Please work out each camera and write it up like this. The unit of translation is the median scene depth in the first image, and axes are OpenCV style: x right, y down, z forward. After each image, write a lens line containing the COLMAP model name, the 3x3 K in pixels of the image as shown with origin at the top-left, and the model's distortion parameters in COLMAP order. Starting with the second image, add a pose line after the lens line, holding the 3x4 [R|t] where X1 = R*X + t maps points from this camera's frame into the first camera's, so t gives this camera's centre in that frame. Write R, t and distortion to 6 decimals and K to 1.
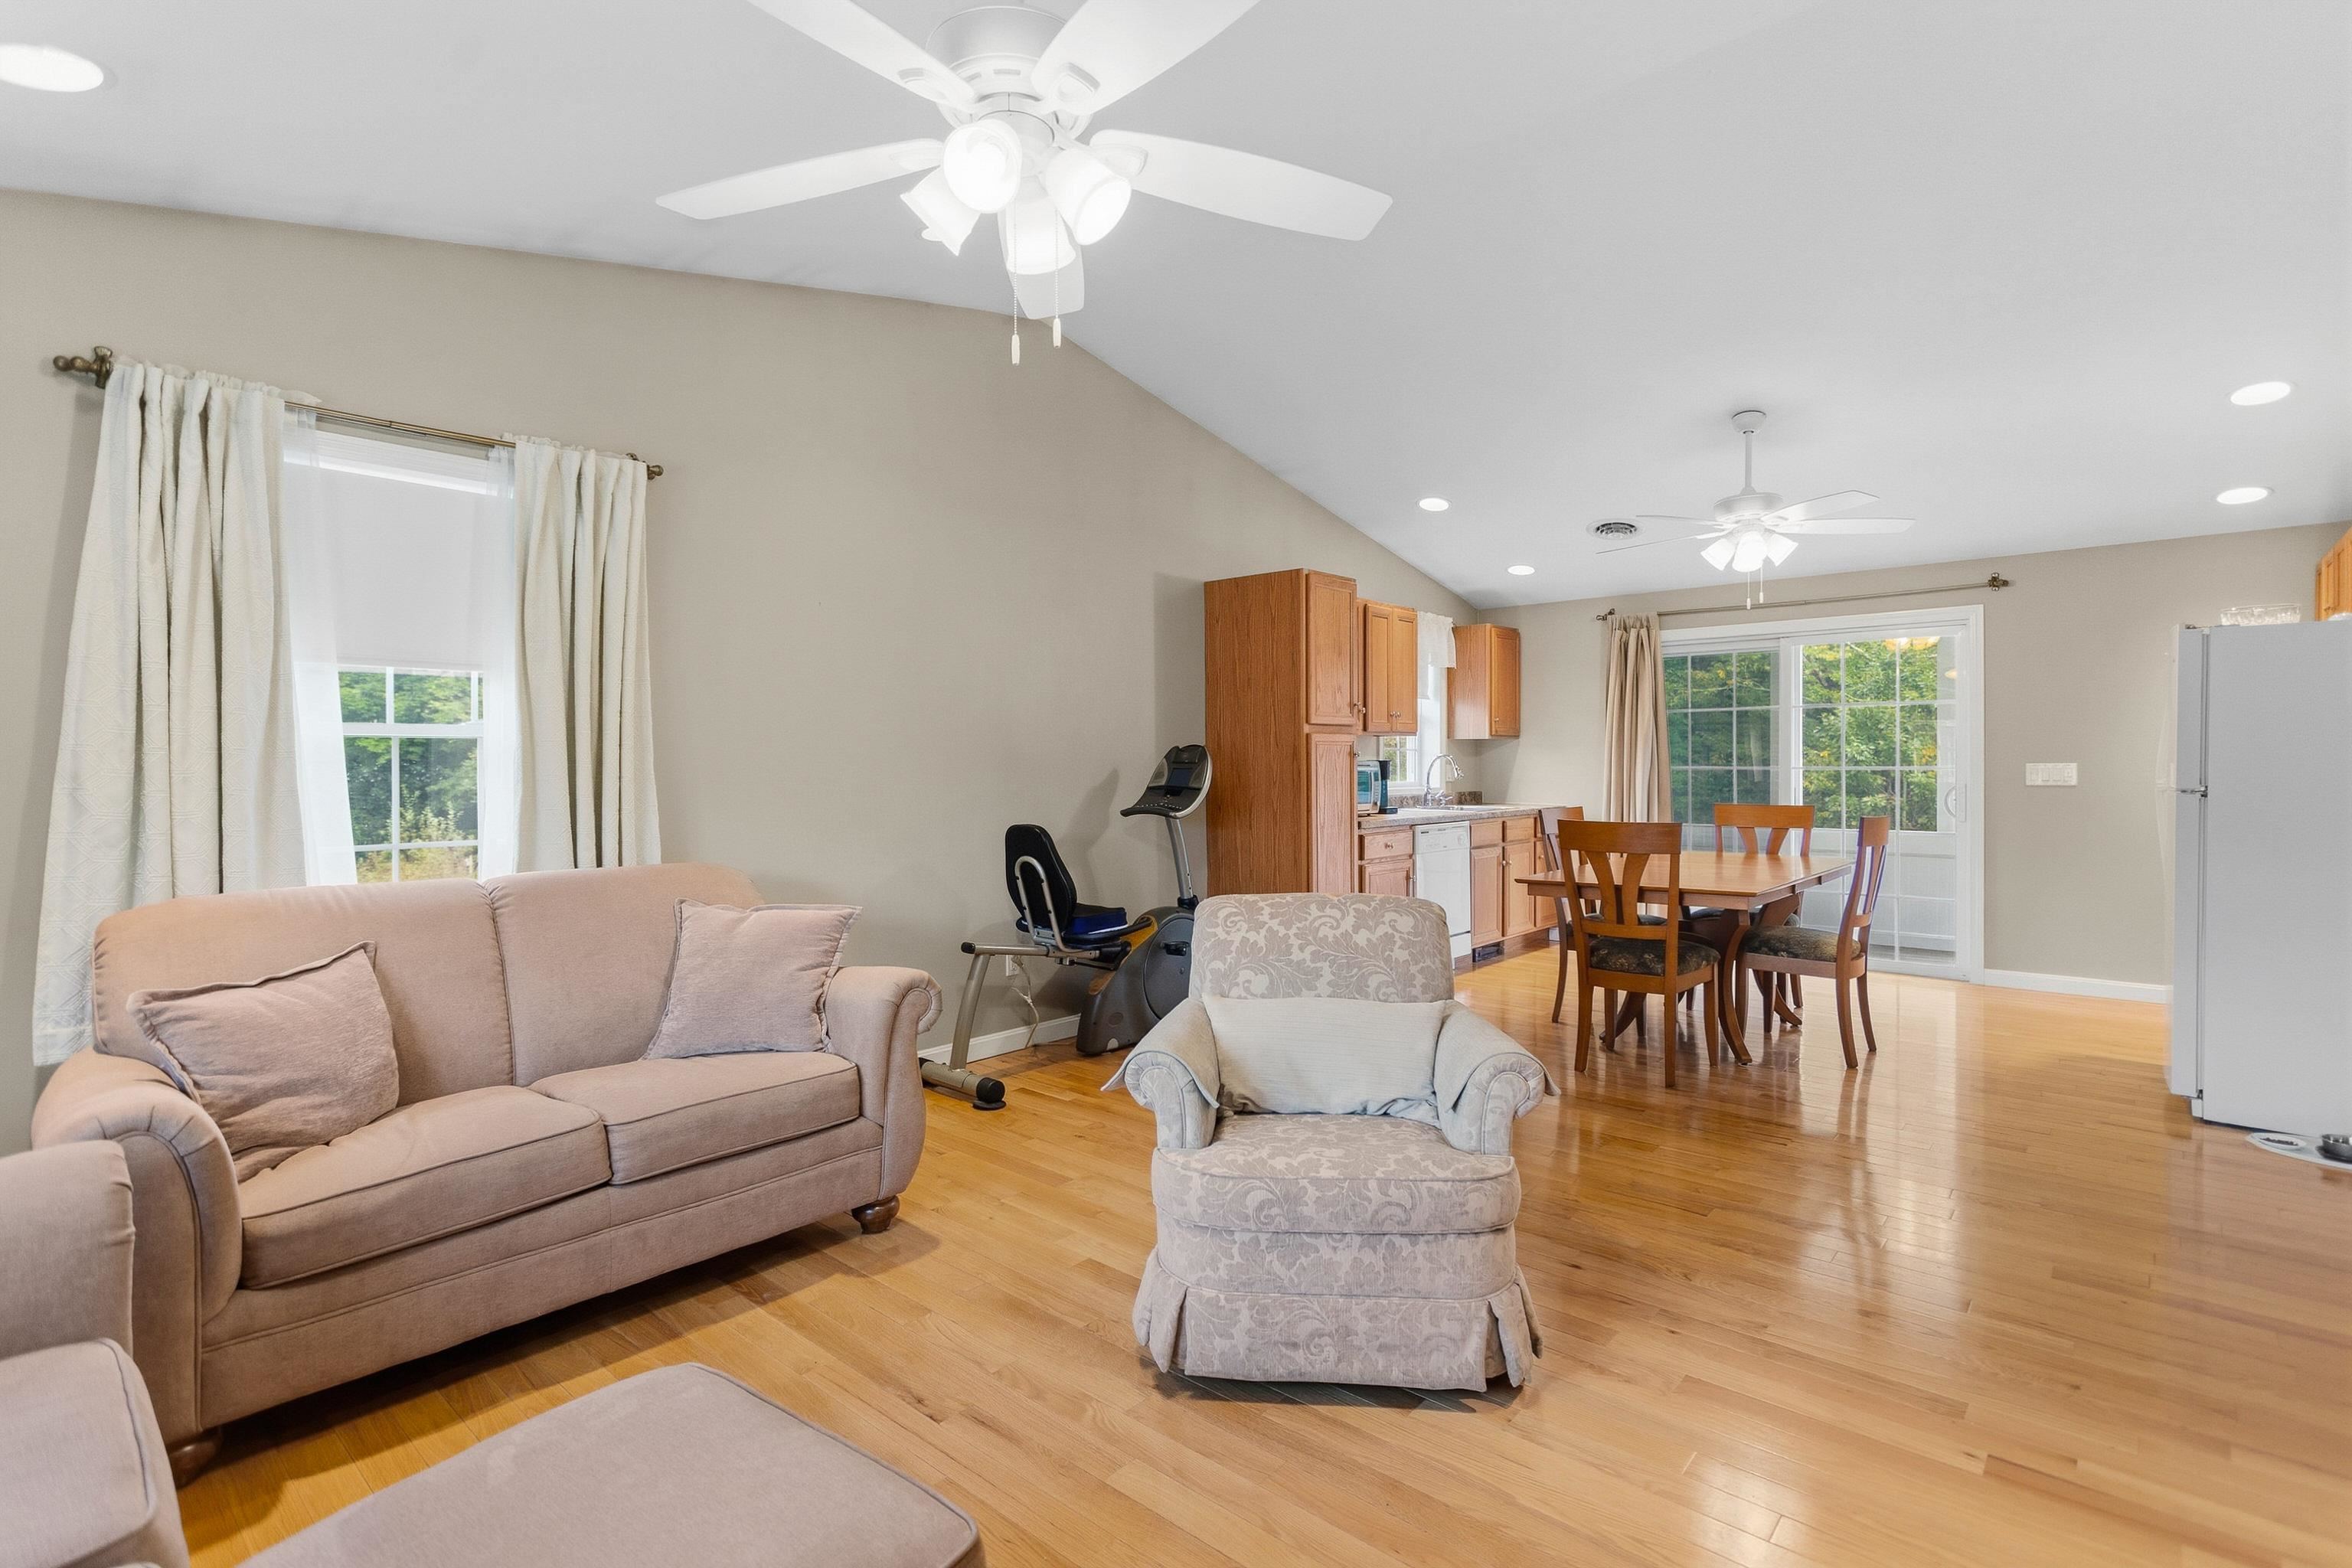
lens RADIAL K [[1117.2, 0, 1170.0], [0, 1117.2, 776.5], [0, 0, 1]] dist [0.001007, 0.003325]
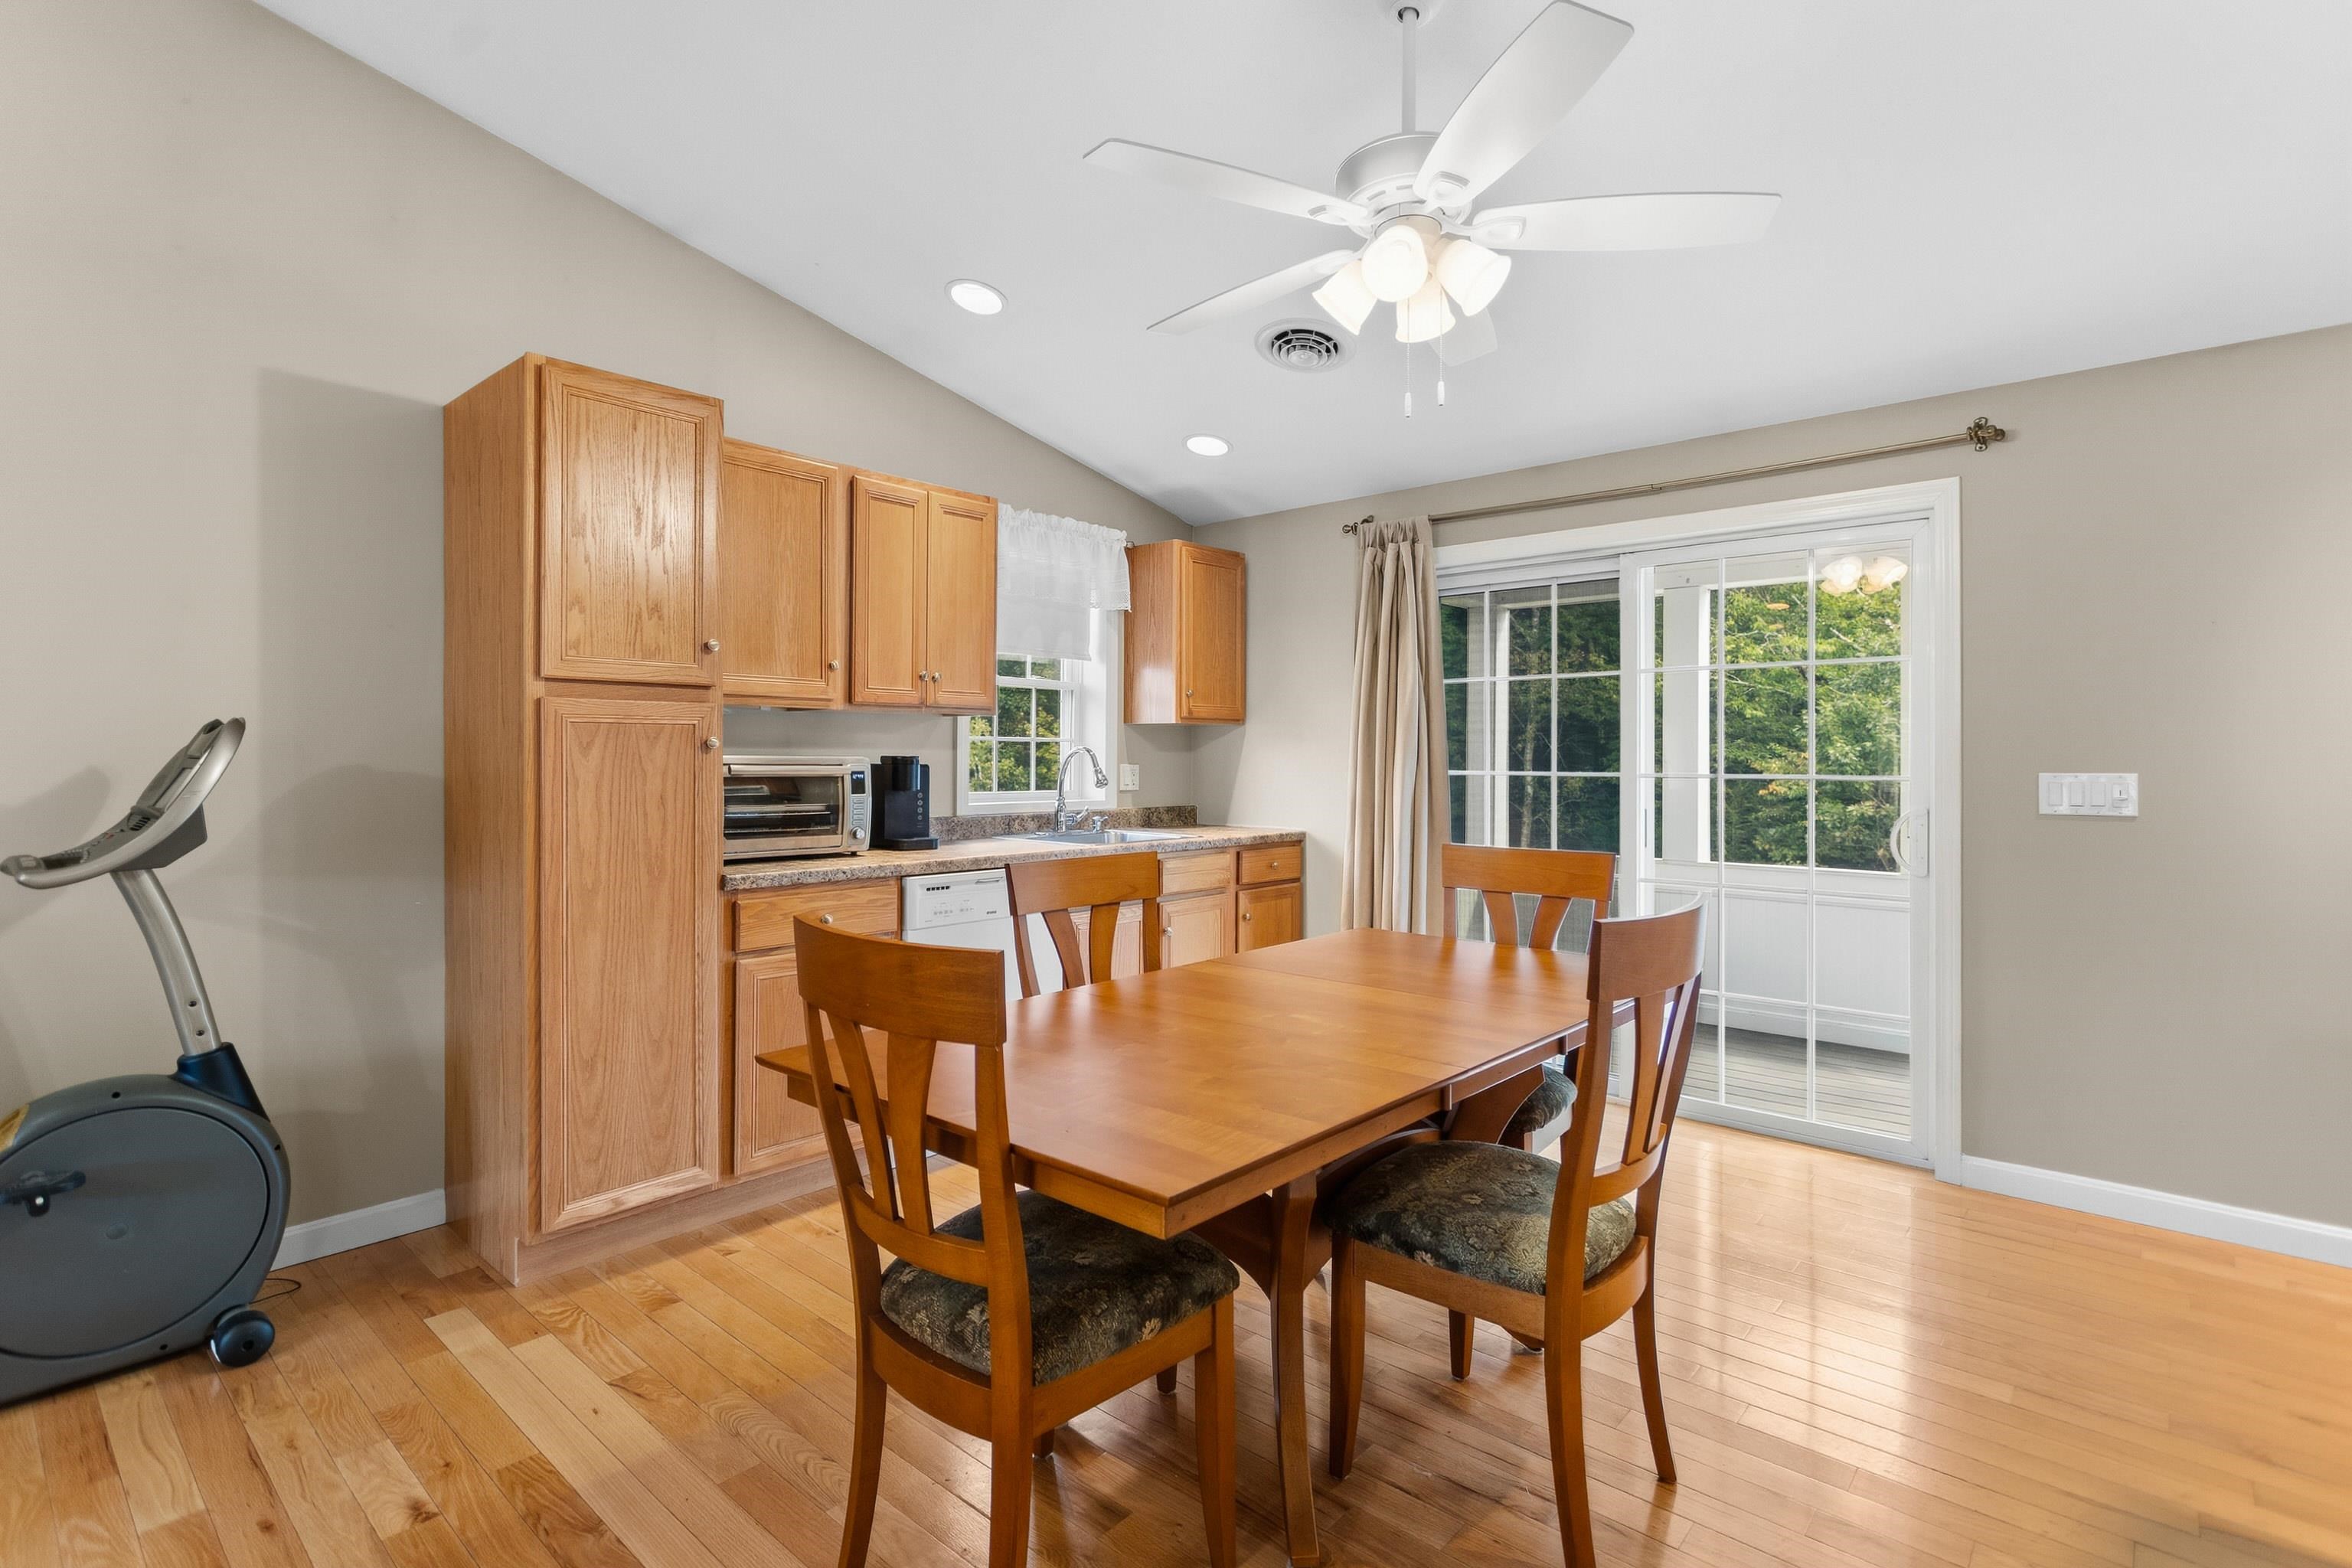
lens RADIAL K [[1117.2, 0, 1175.5], [0, 1117.2, 755.8], [0, 0, 1]] dist [0.001007, 0.003325]
pose [[0.999959, 0.009062, -0.000161, 0.300687], [-0.009063, 0.999841, -0.015362, -0.006563], [0.000022, 0.015363, 0.999882, 0.396931]]
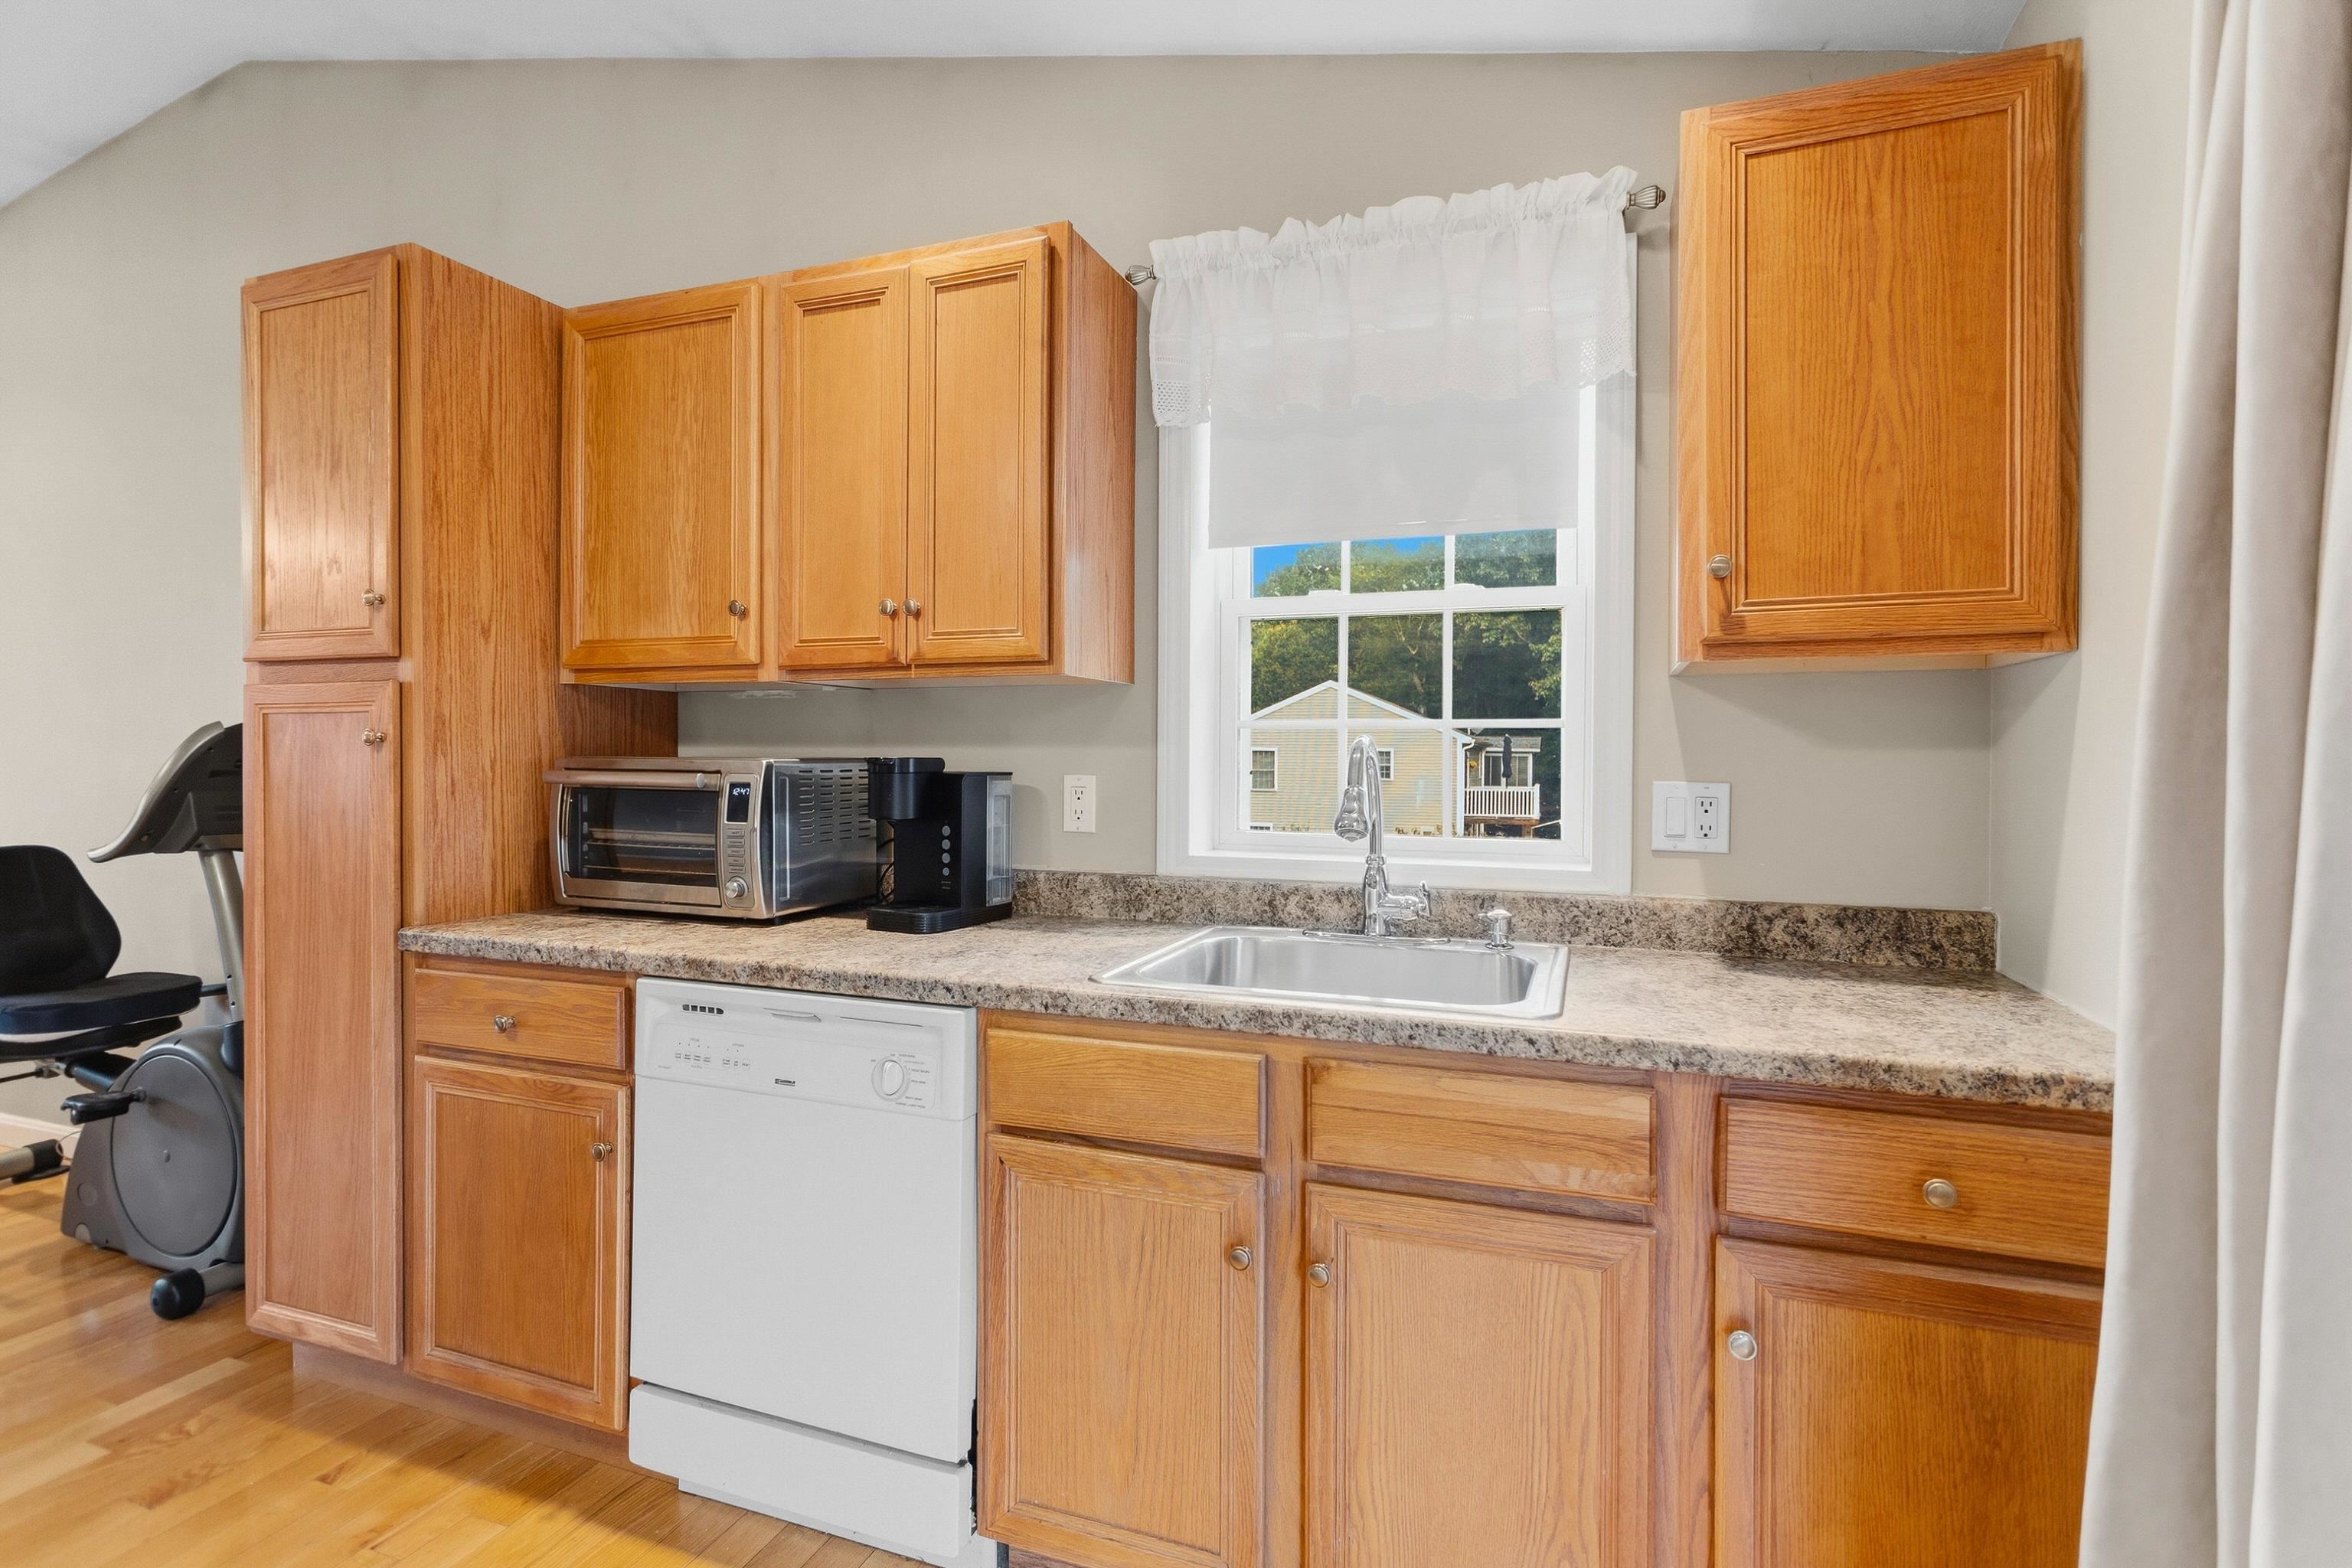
lens RADIAL K [[1117.2, 0, 1173.8], [0, 1117.2, 761.8], [0, 0, 1]] dist [0.001007, 0.003325]
pose [[0.363898, 0.013774, -0.931337, 1.399264], [-0.020474, 0.999767, 0.006786, -0.065687], [0.931214, 0.016599, 0.364095, 3.520368]]
